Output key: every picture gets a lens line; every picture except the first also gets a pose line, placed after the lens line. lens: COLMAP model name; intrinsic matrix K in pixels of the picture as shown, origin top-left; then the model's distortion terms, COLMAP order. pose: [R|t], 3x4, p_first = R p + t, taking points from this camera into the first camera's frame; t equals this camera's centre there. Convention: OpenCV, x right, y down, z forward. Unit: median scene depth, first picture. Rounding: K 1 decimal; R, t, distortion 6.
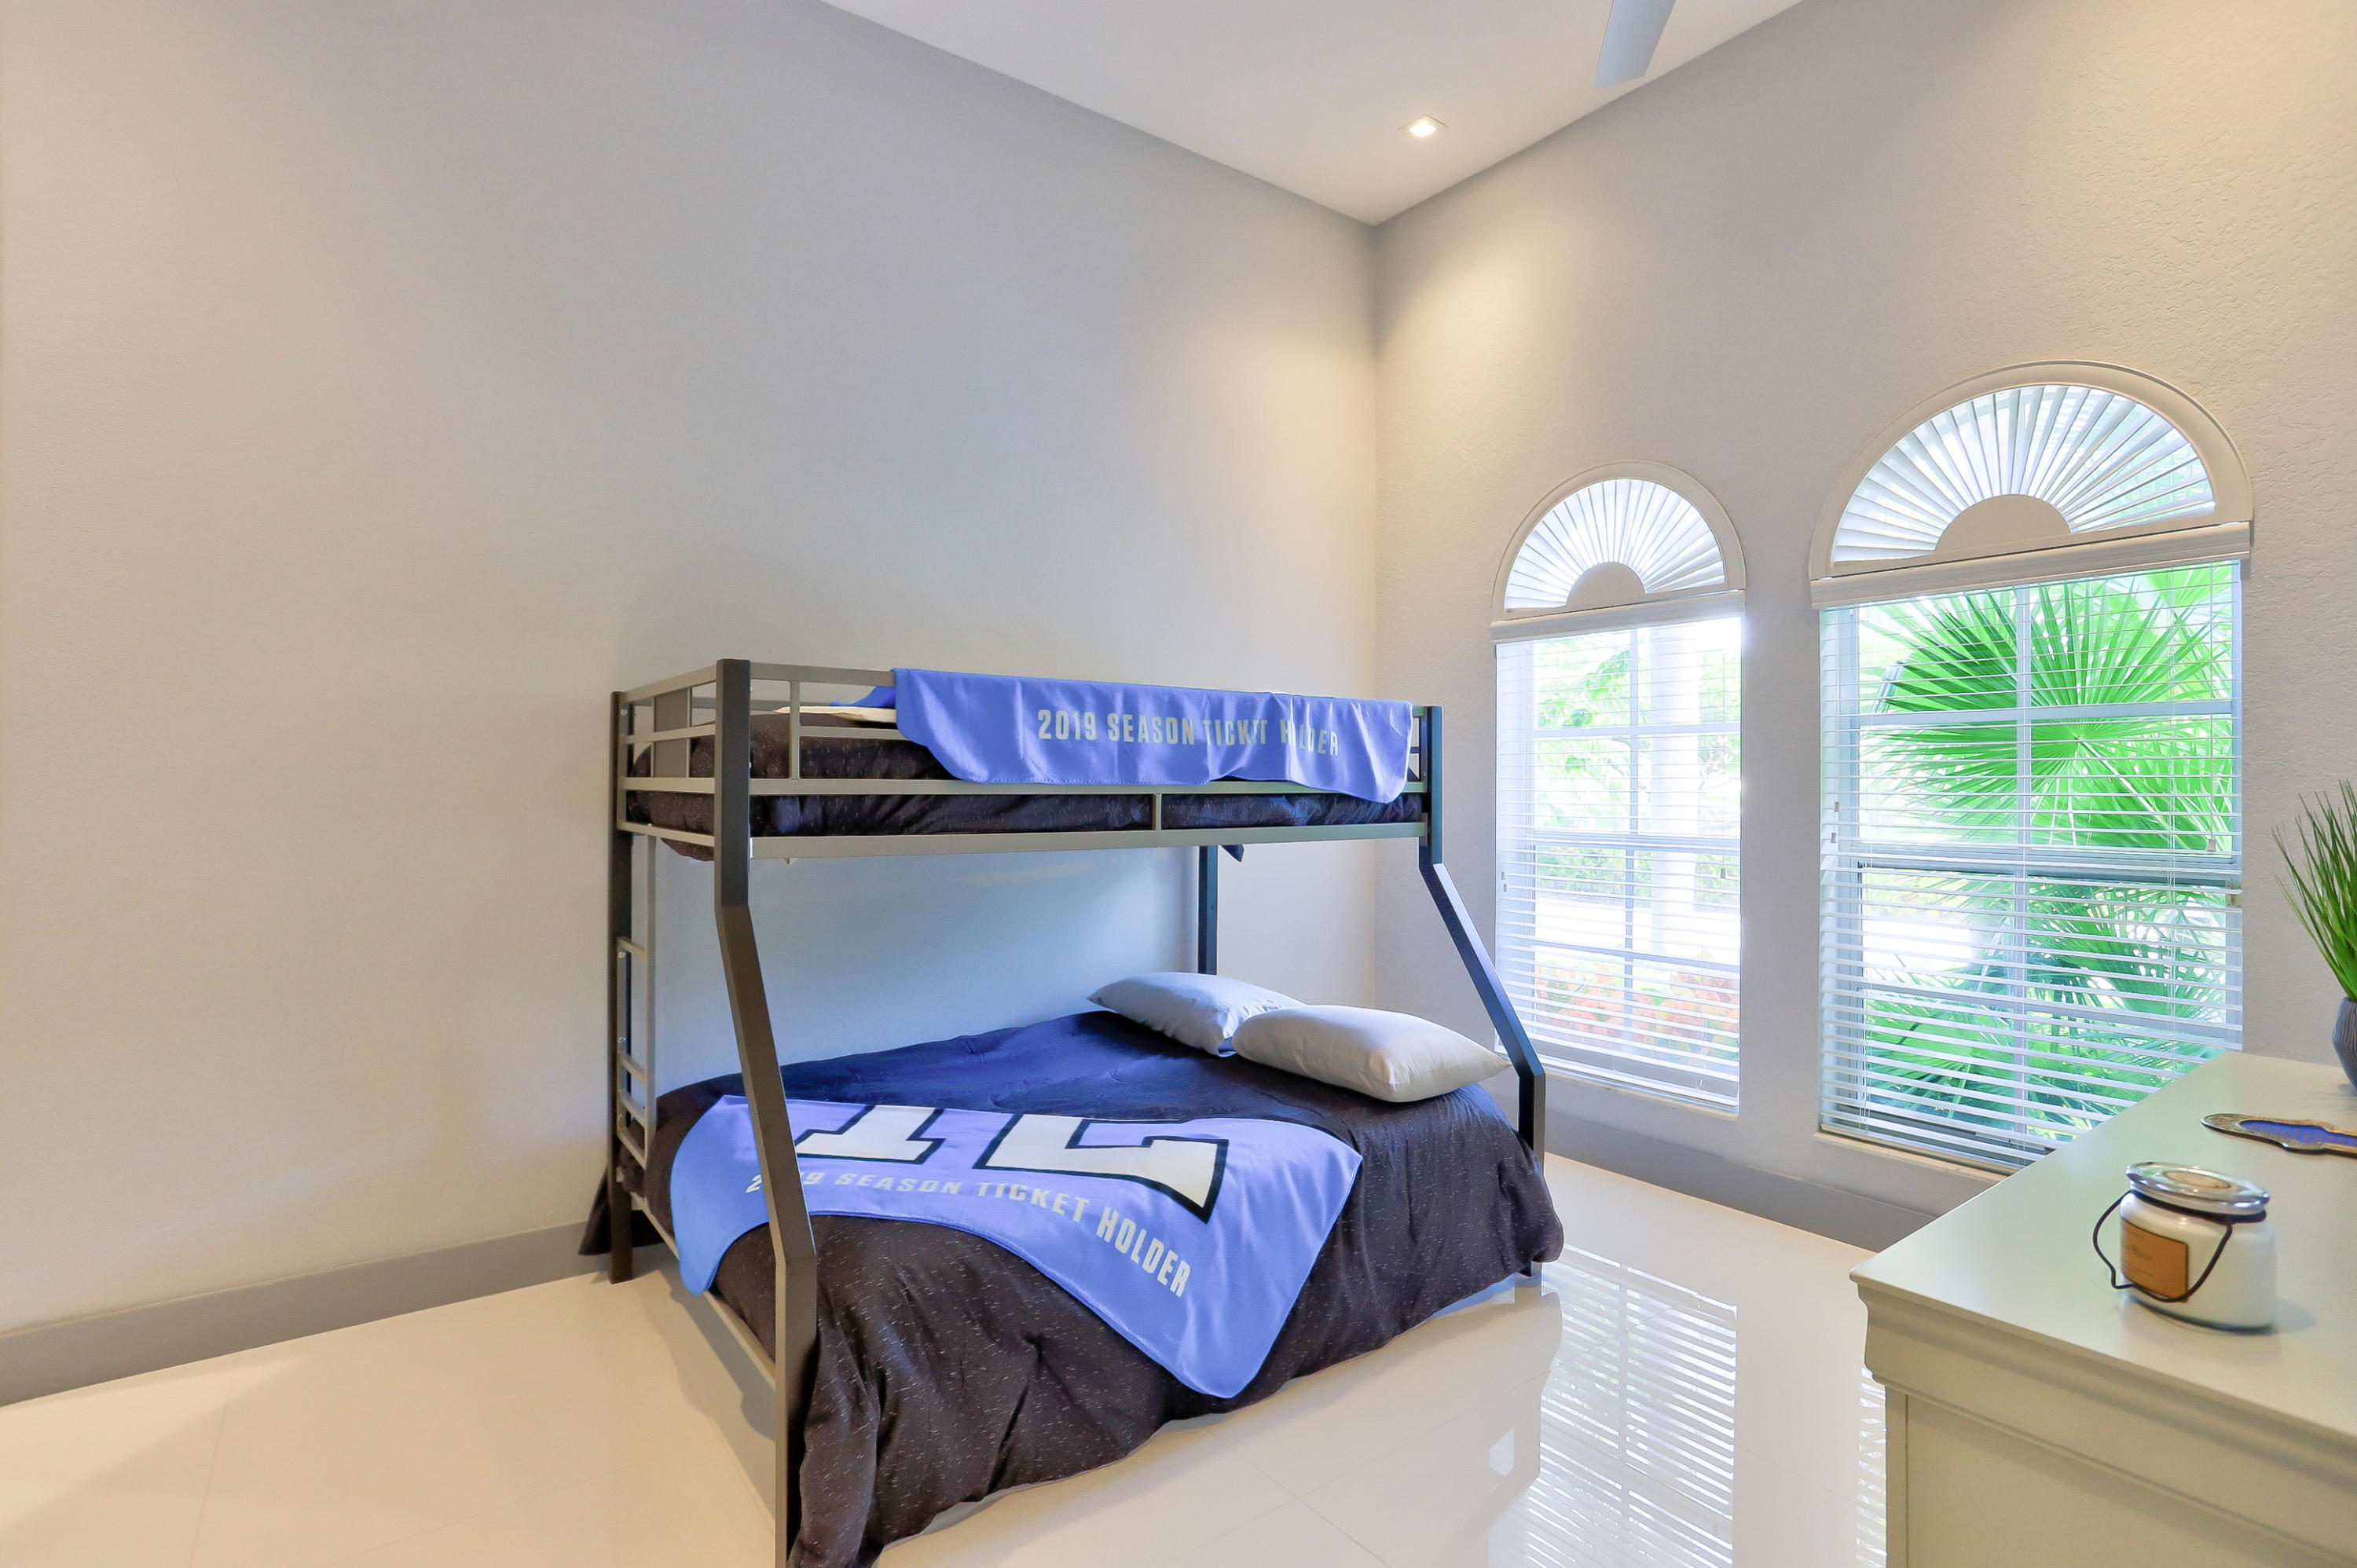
lens RADIAL K [[1125.4, 0, 1177.8], [0, 1125.4, 773.6], [0, 0, 1]] dist [-0.059251, 0.027698]
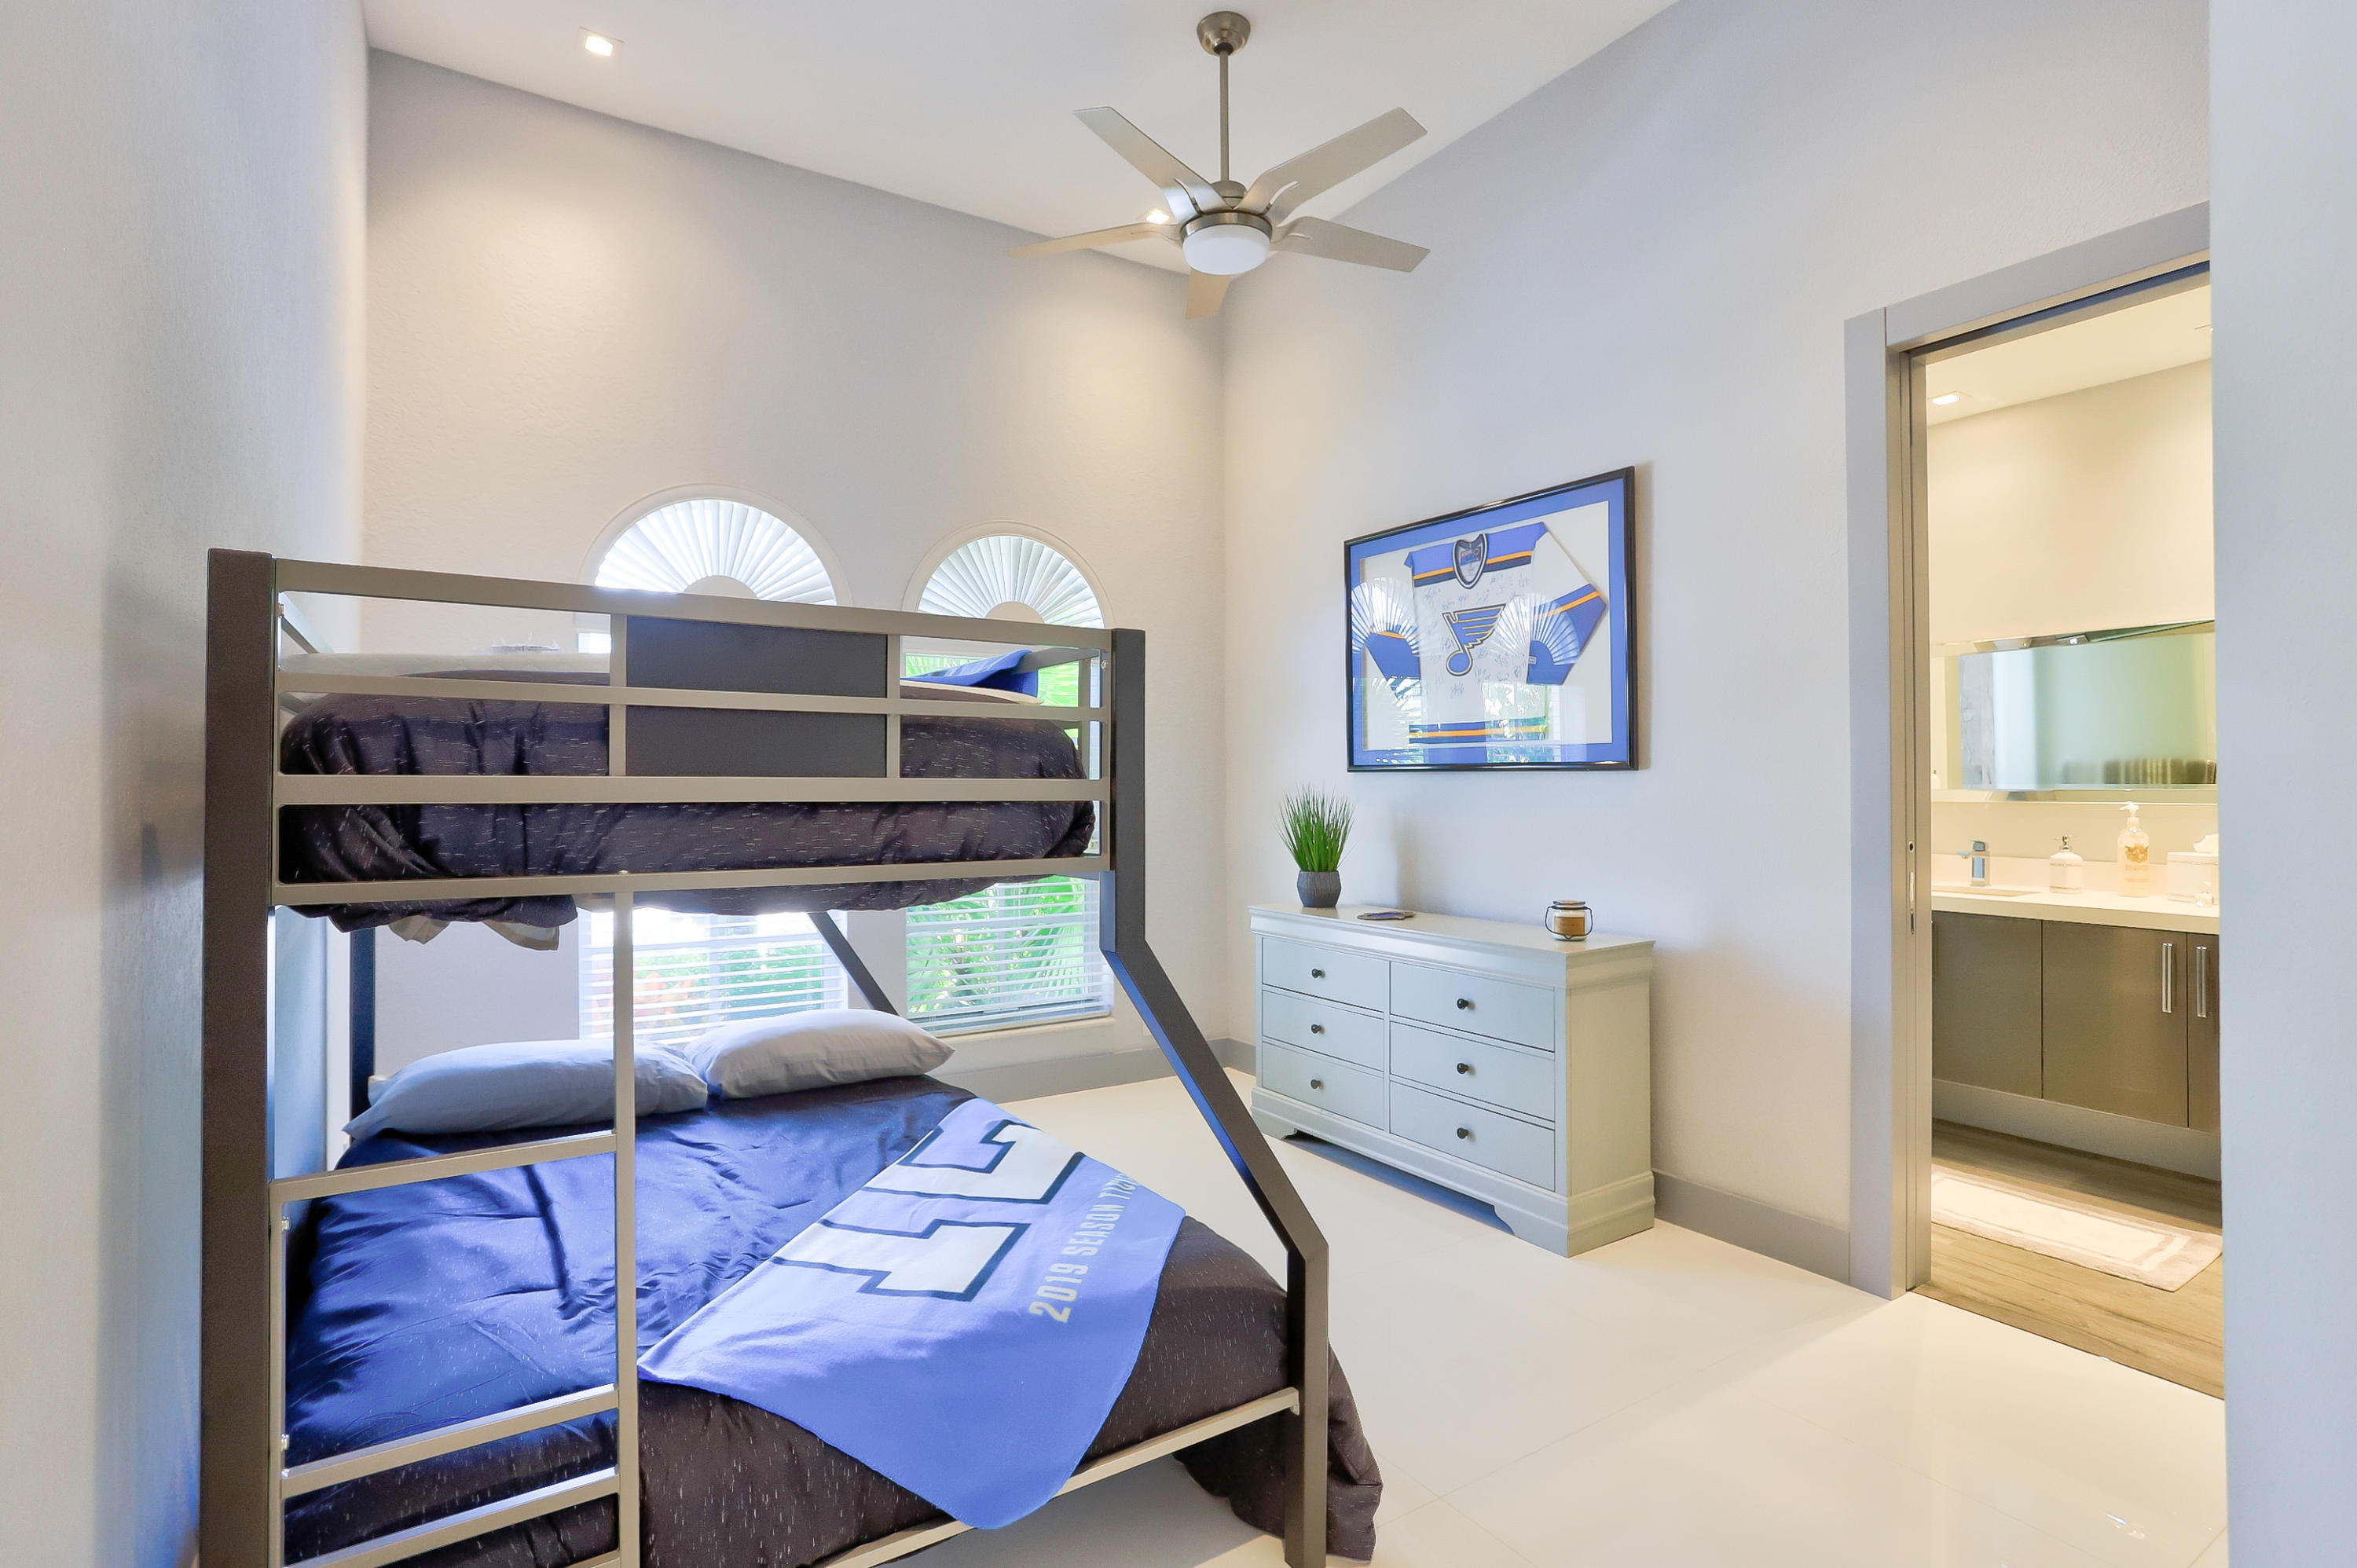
lens RADIAL K [[1125.4, 0, 1177.8], [0, 1125.4, 773.6], [0, 0, 1]] dist [-0.059251, 0.027698]
pose [[0.057864, 0.008231, 0.998291, -0.899430], [-0.006156, 0.999950, -0.007888, 0.007032], [-0.998305, -0.005689, 0.057912, 0.694007]]
